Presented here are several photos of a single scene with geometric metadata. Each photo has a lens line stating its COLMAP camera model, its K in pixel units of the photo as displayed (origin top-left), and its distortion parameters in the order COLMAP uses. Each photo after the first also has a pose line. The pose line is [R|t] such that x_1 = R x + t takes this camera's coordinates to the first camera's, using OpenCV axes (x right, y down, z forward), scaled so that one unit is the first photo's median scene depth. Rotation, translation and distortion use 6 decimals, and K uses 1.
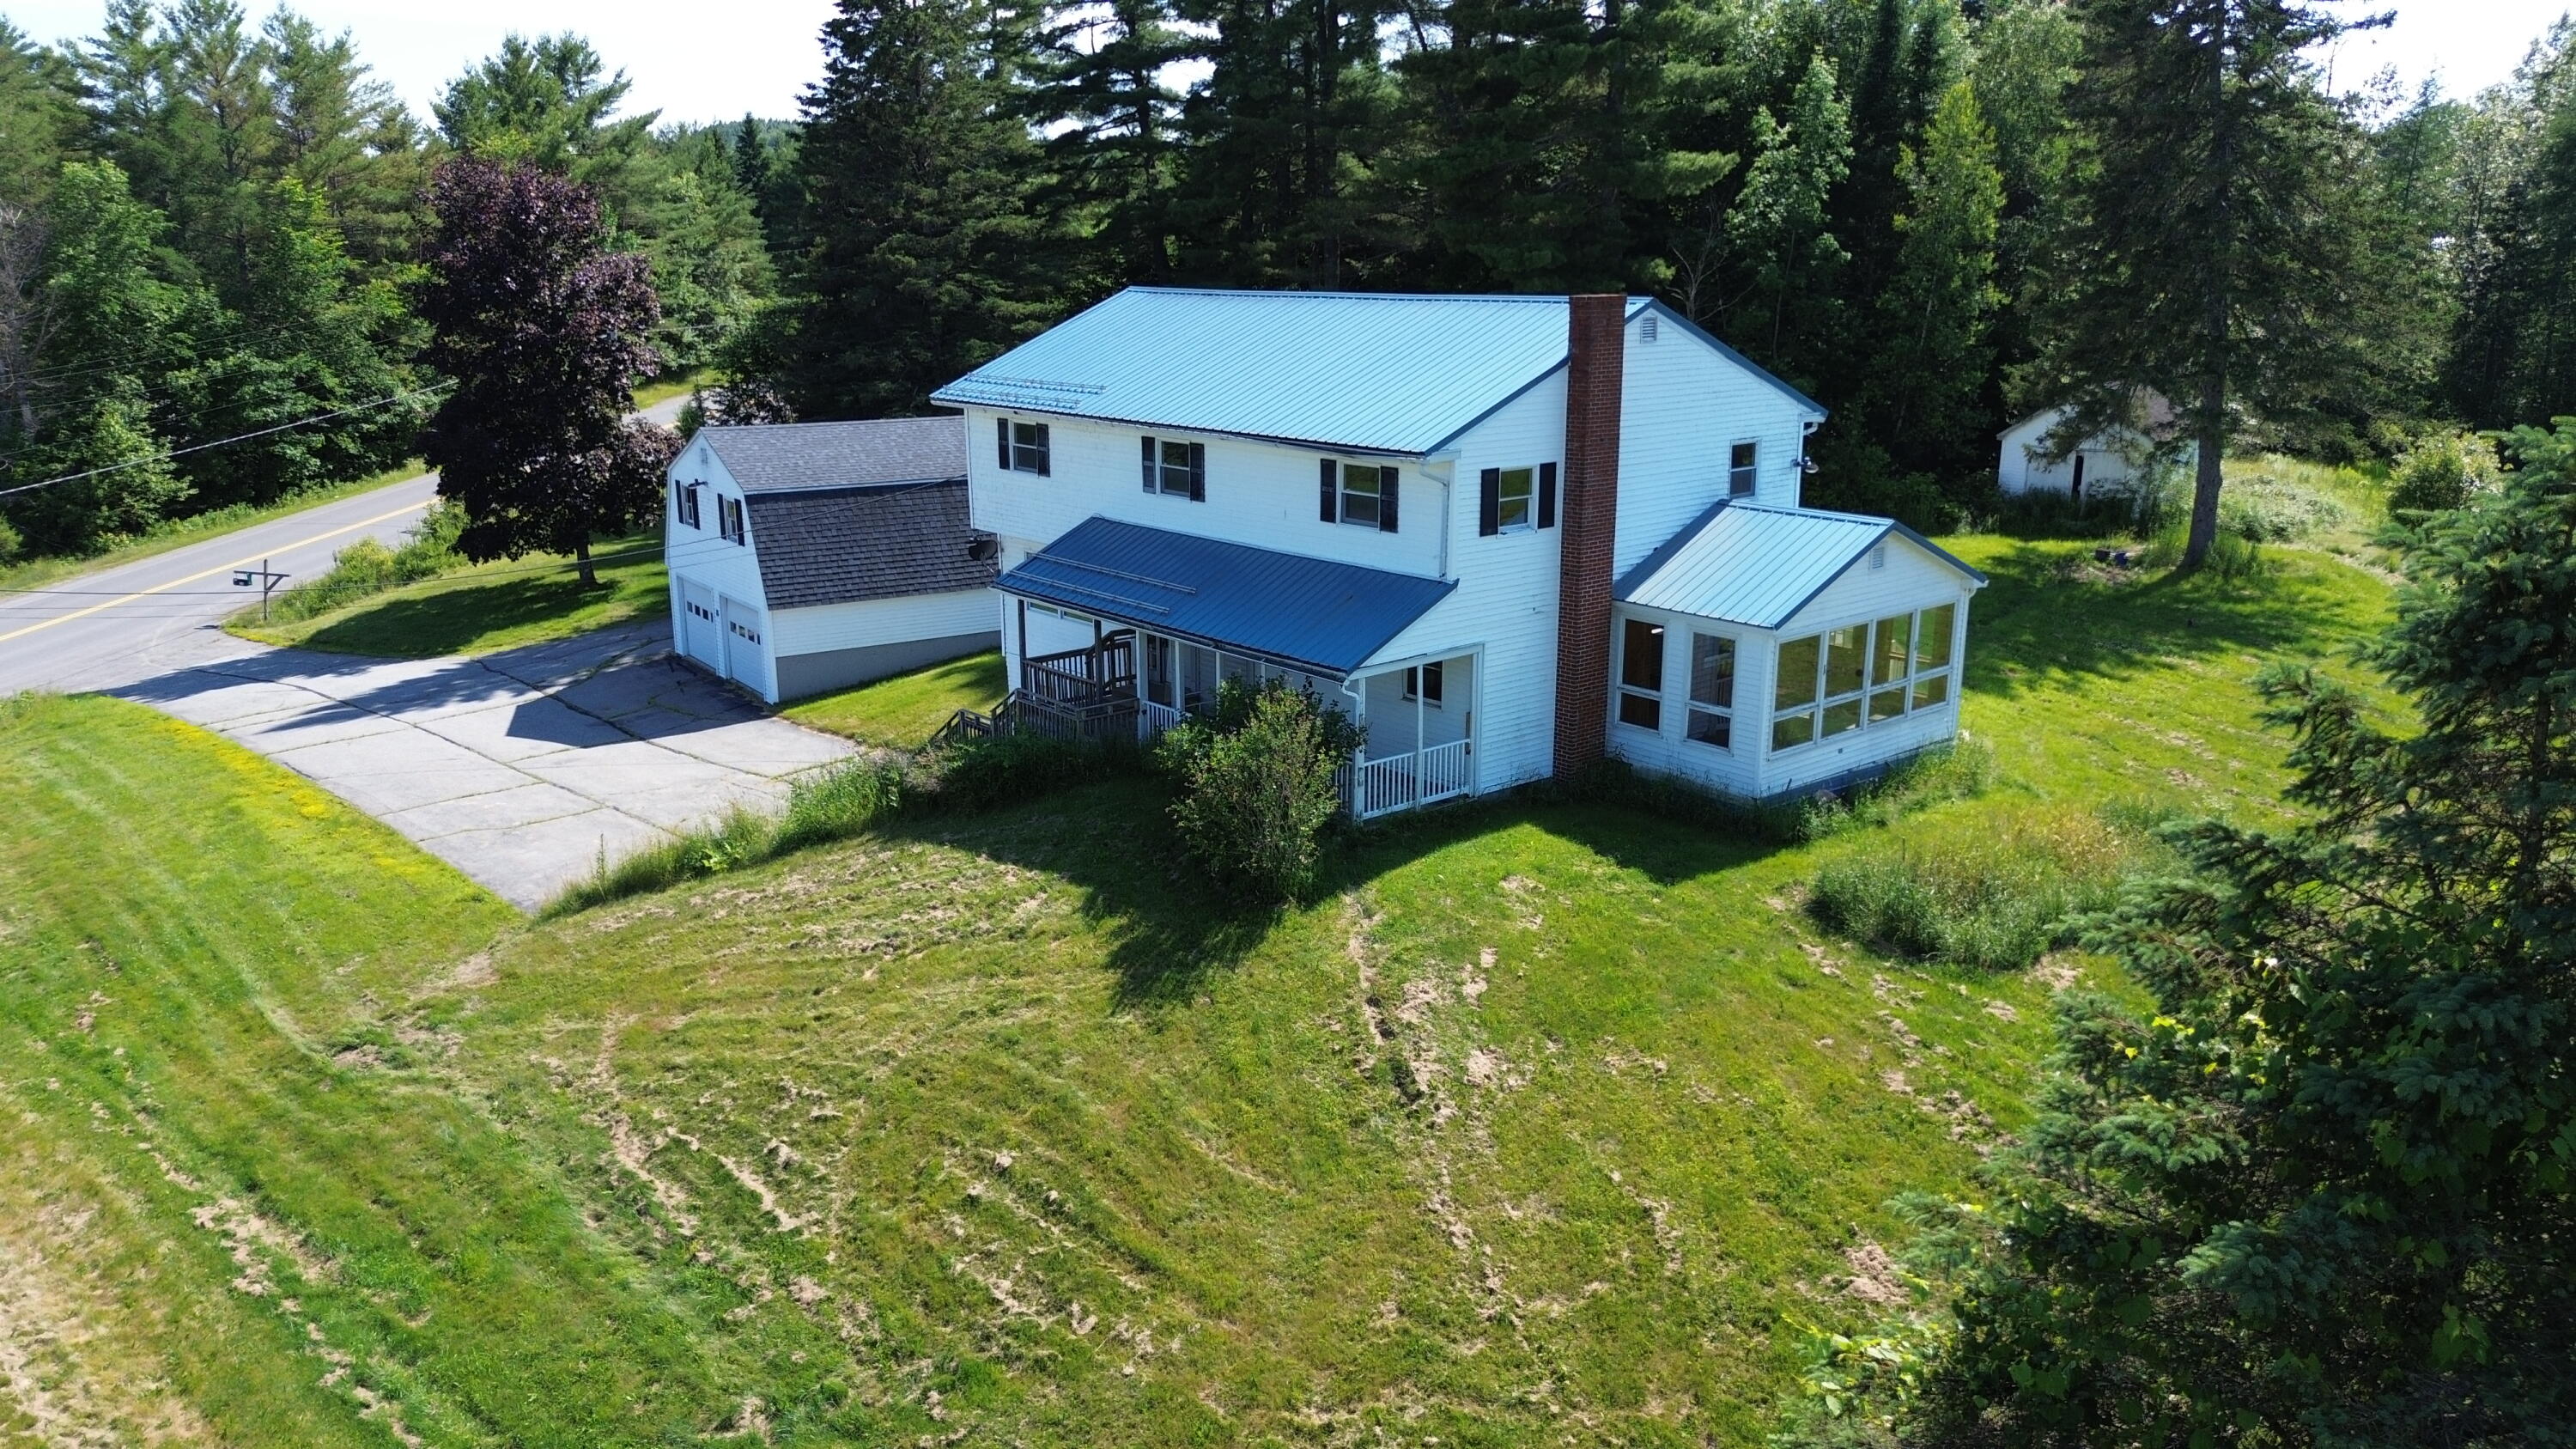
lens RADIAL K [[1837.3, 0, 1288.0], [0, 1837.3, 724.5], [0, 0, 1]] dist [0.068555, -0.074548]
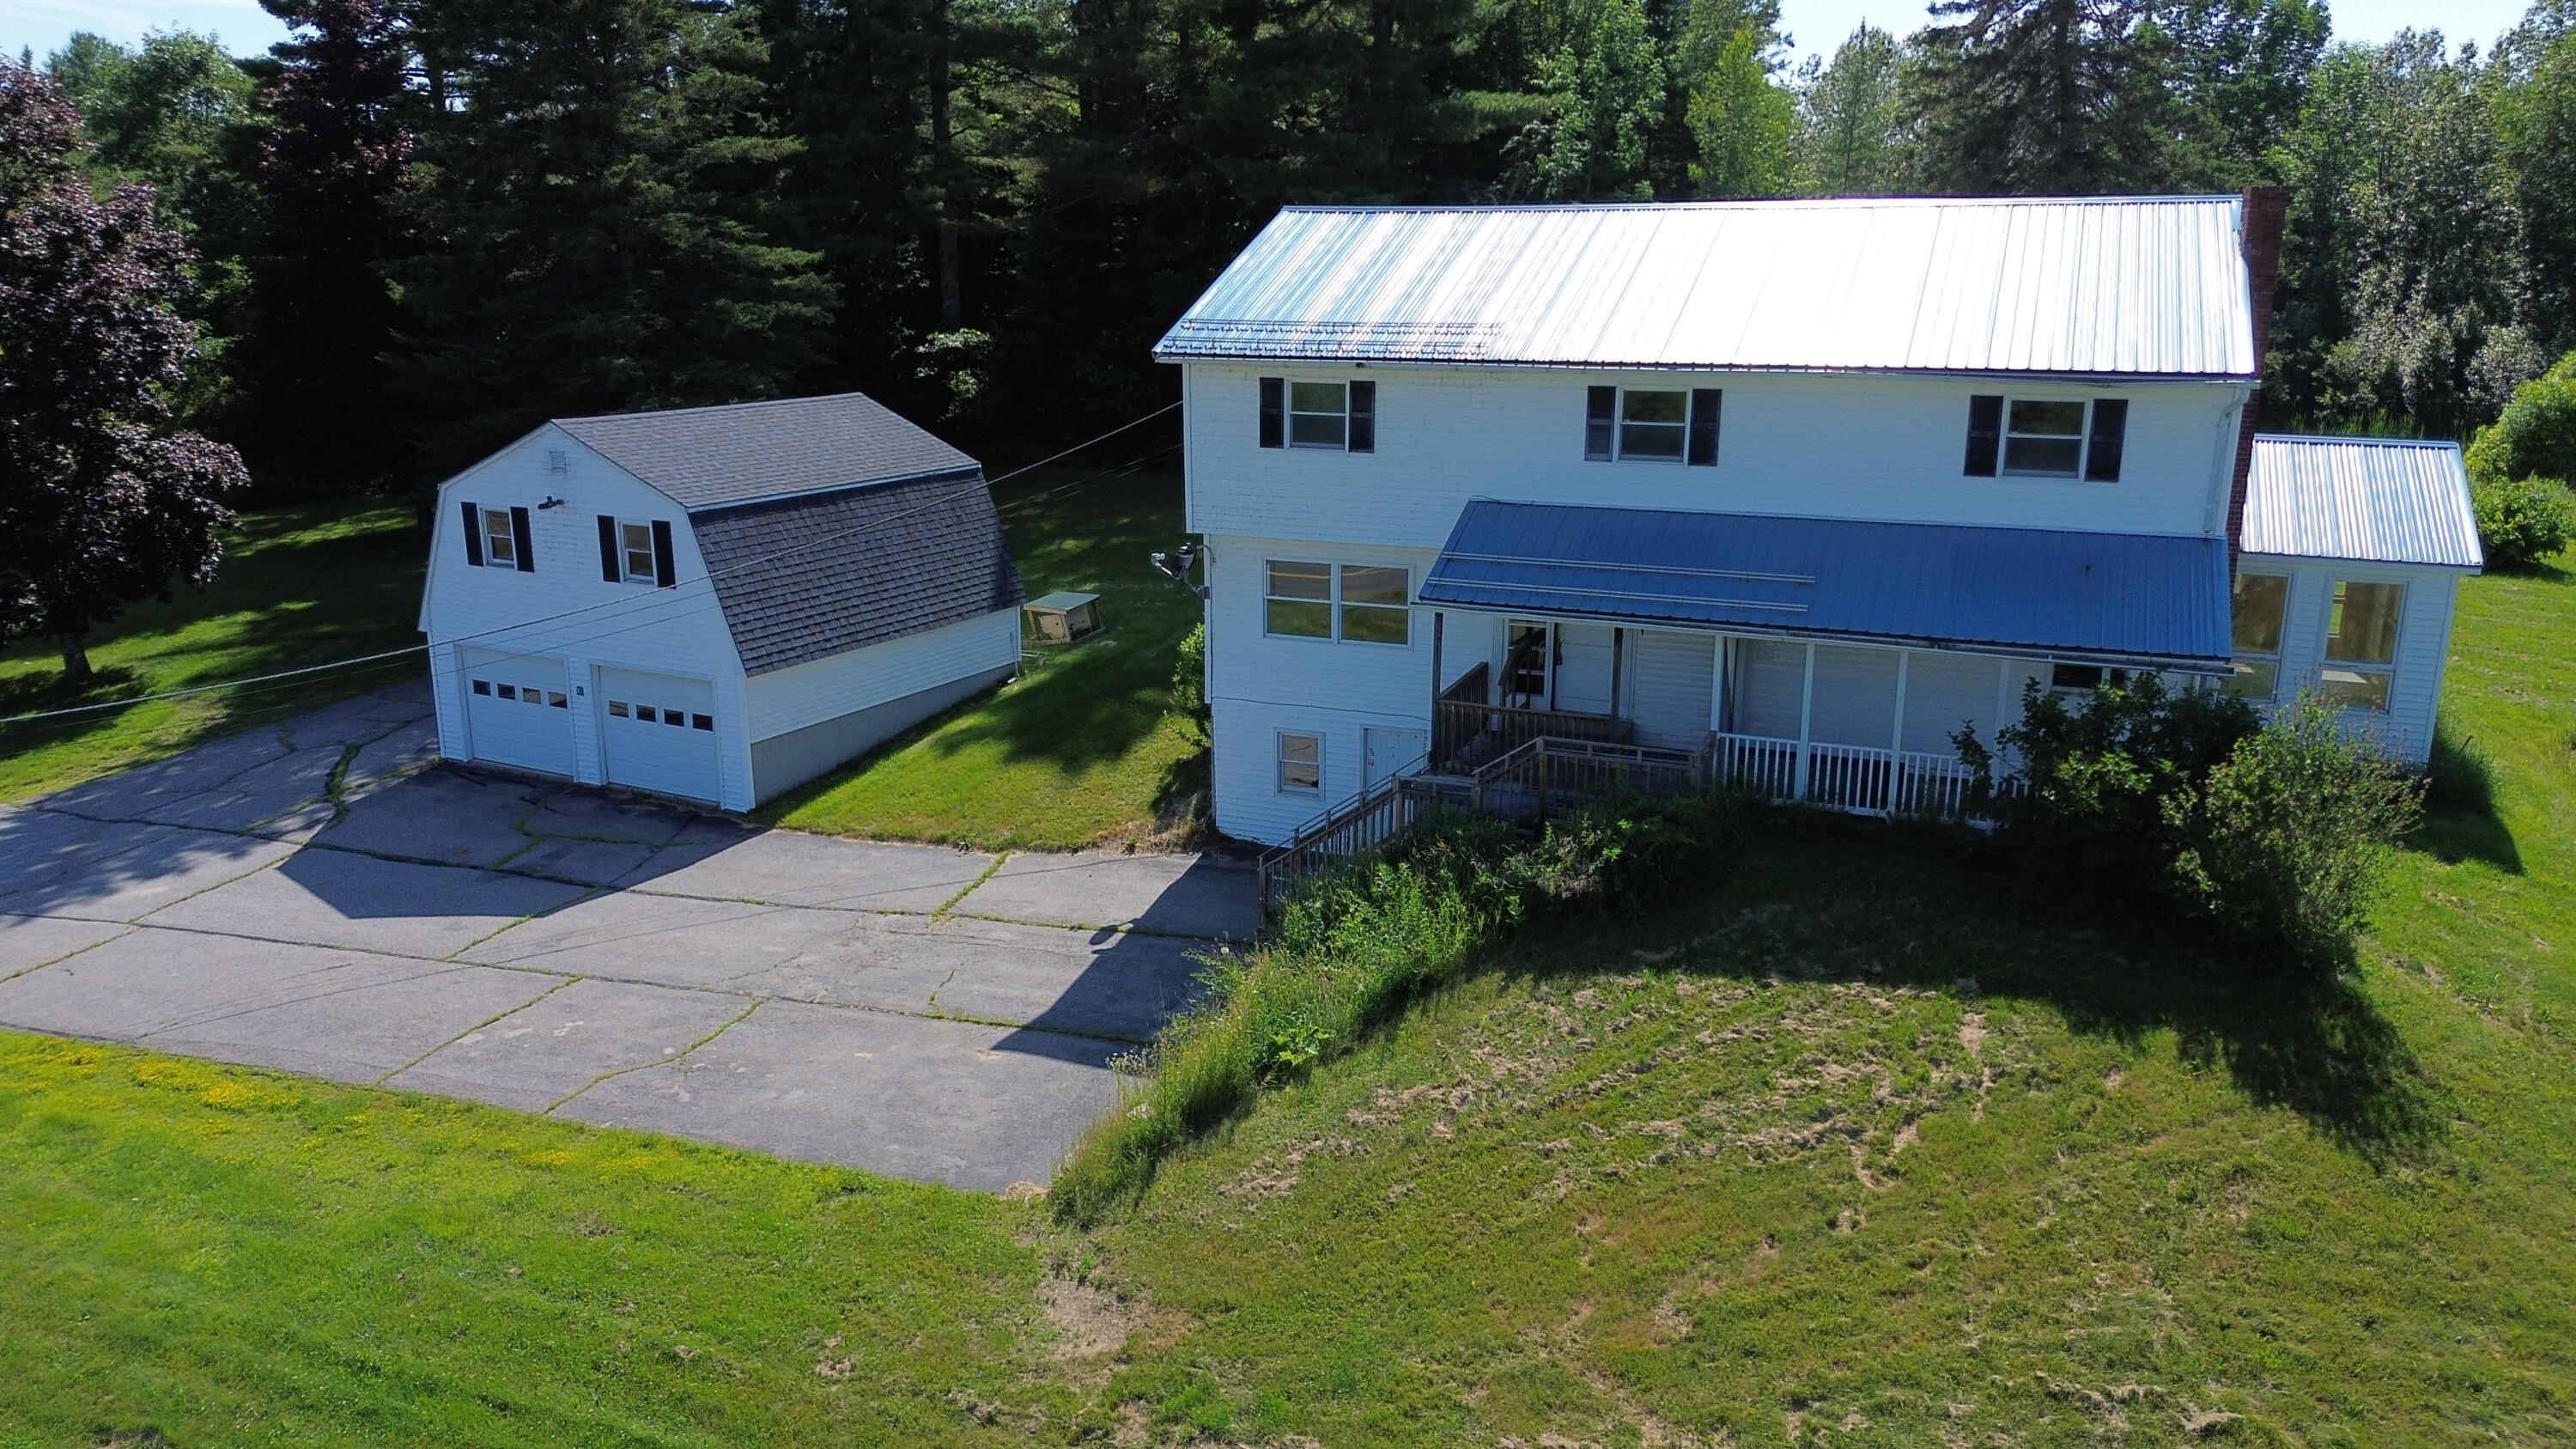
lens RADIAL K [[1837.3, 0, 1288.0], [0, 1837.3, 724.5], [0, 0, 1]] dist [0.068555, -0.074548]
pose [[0.892737, -0.111834, 0.436479, -0.479601], [0.110869, 0.993447, 0.027778, -0.048491], [-0.436725, 0.023593, 0.899286, 0.342622]]
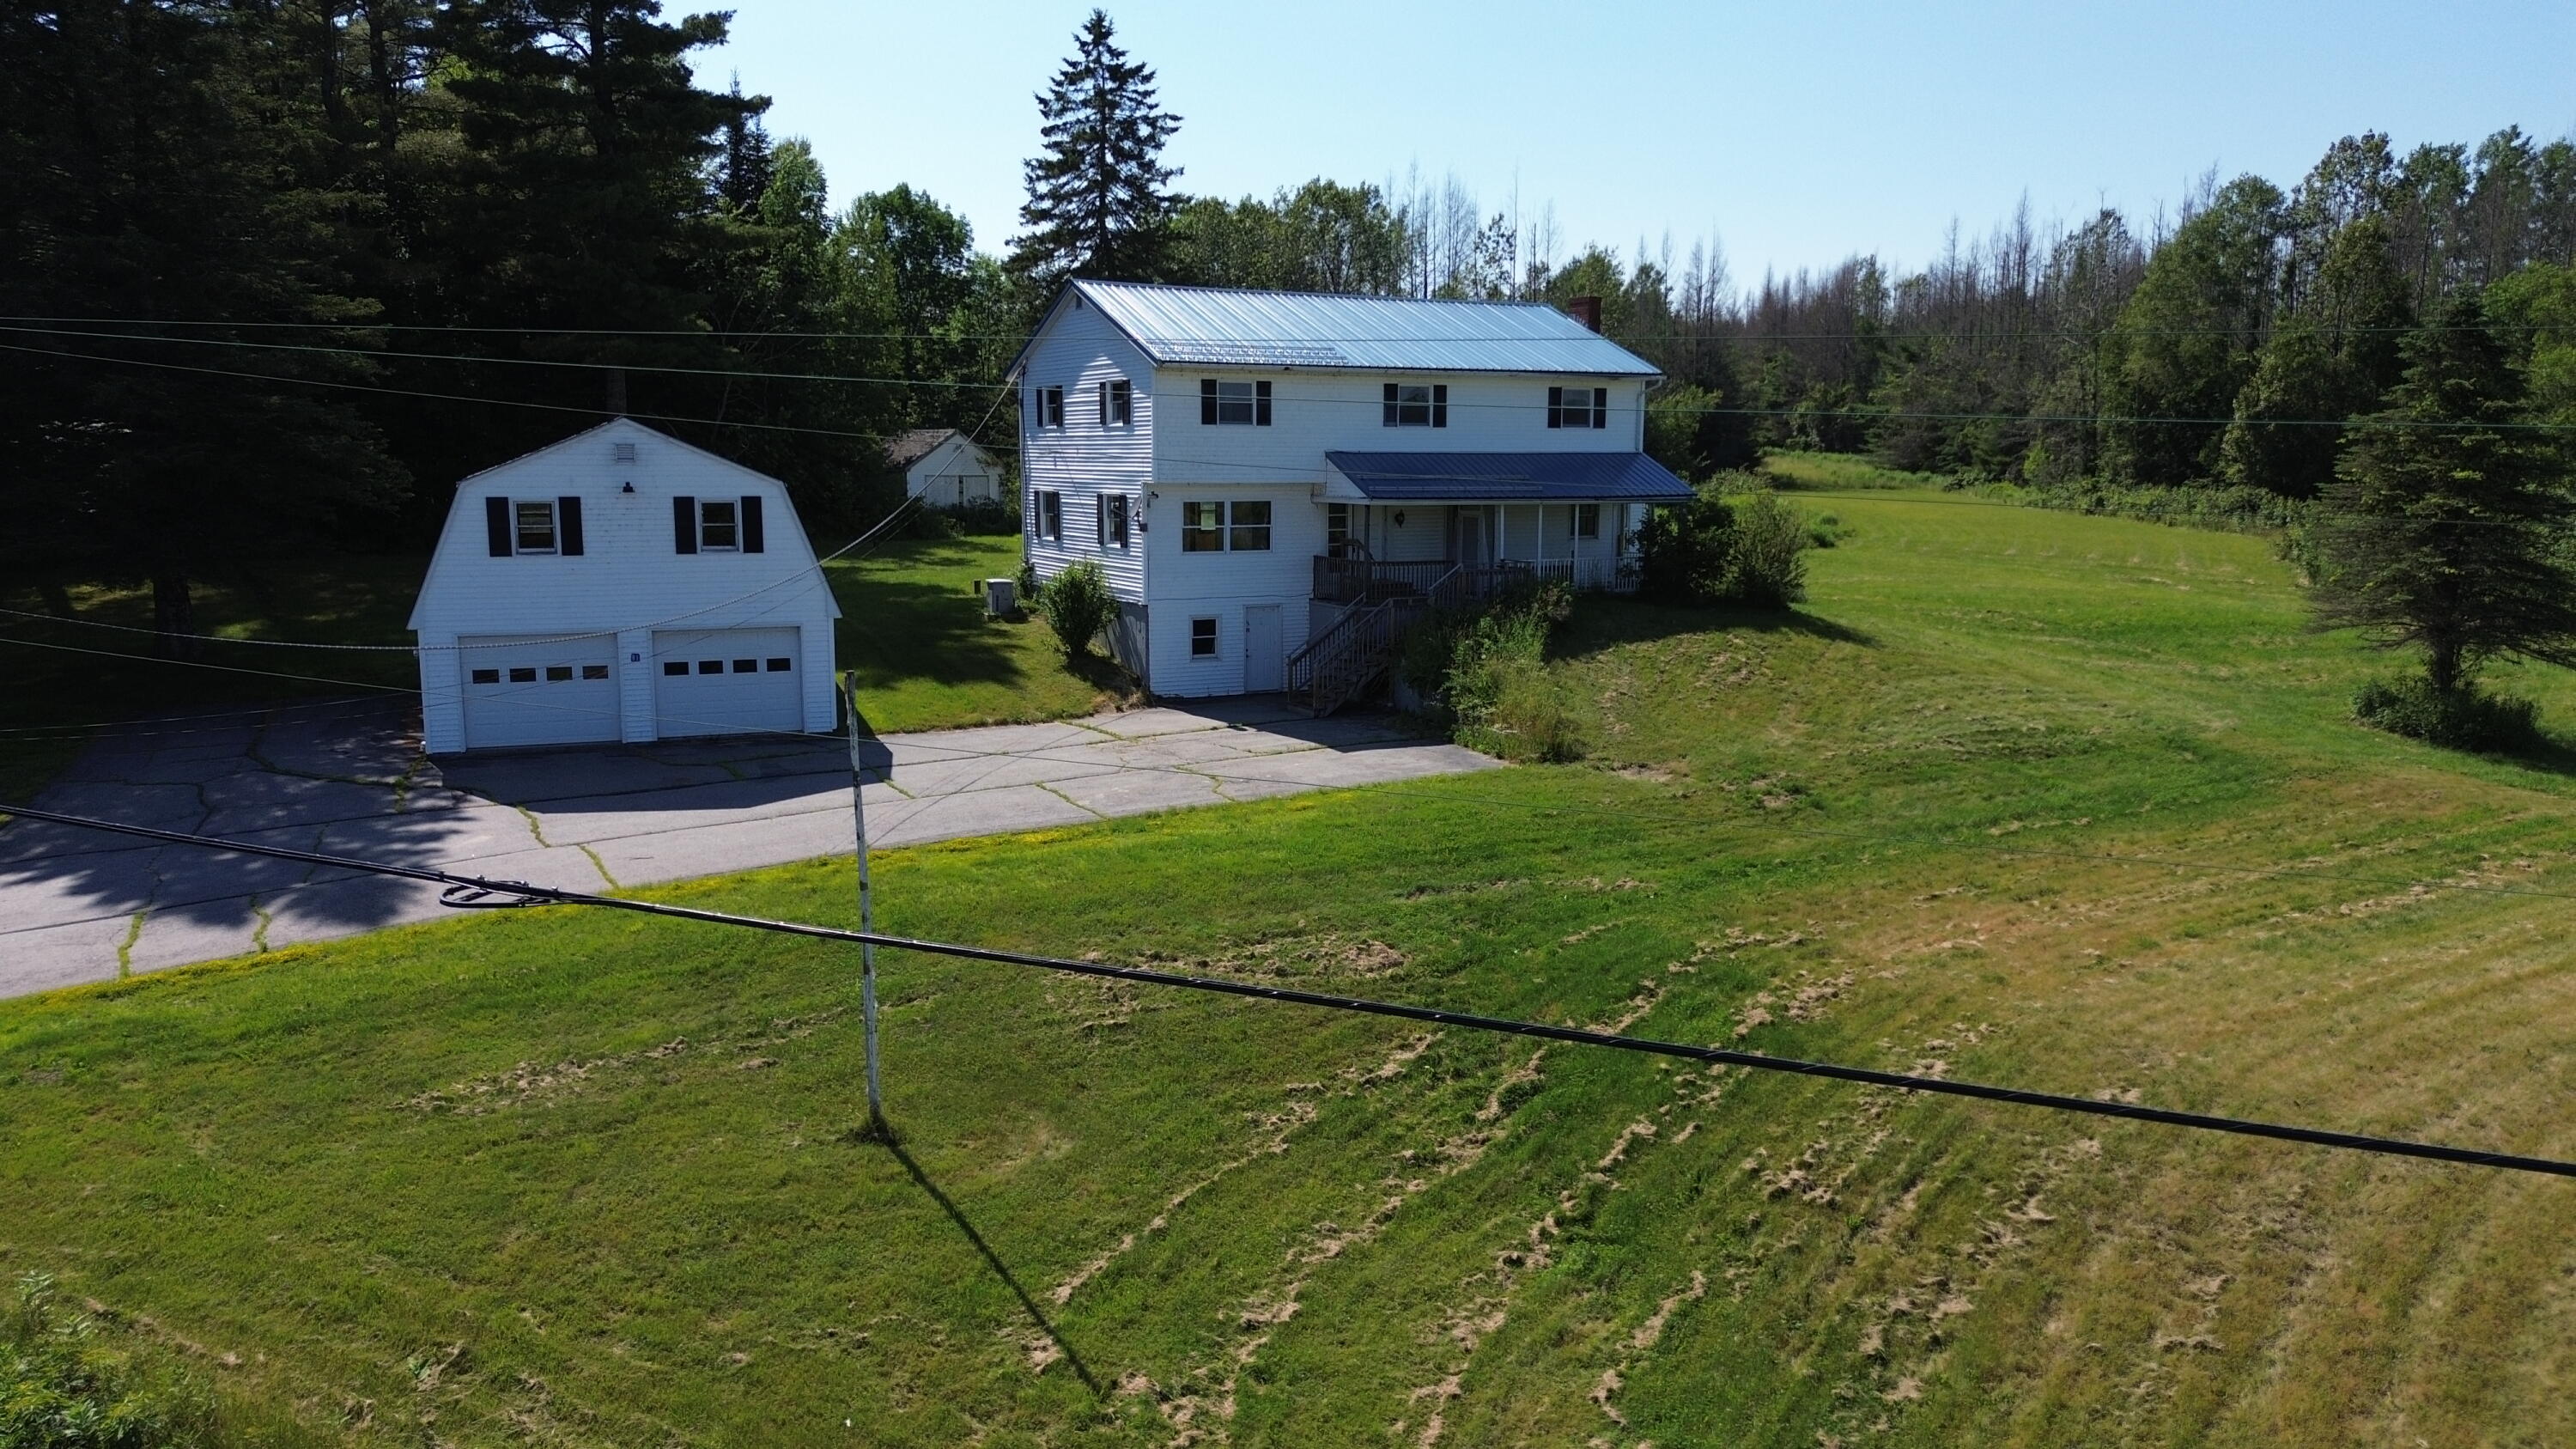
lens RADIAL K [[1850.6, 0, 1296.6], [0, 1850.6, 727.8], [0, 0, 1]] dist [0.104038, -0.201534]
pose [[0.214686, -0.140879, 0.966469, -1.285817], [0.238457, 0.967157, 0.088010, -0.044633], [-0.947126, 0.211567, 0.241229, 0.710085]]
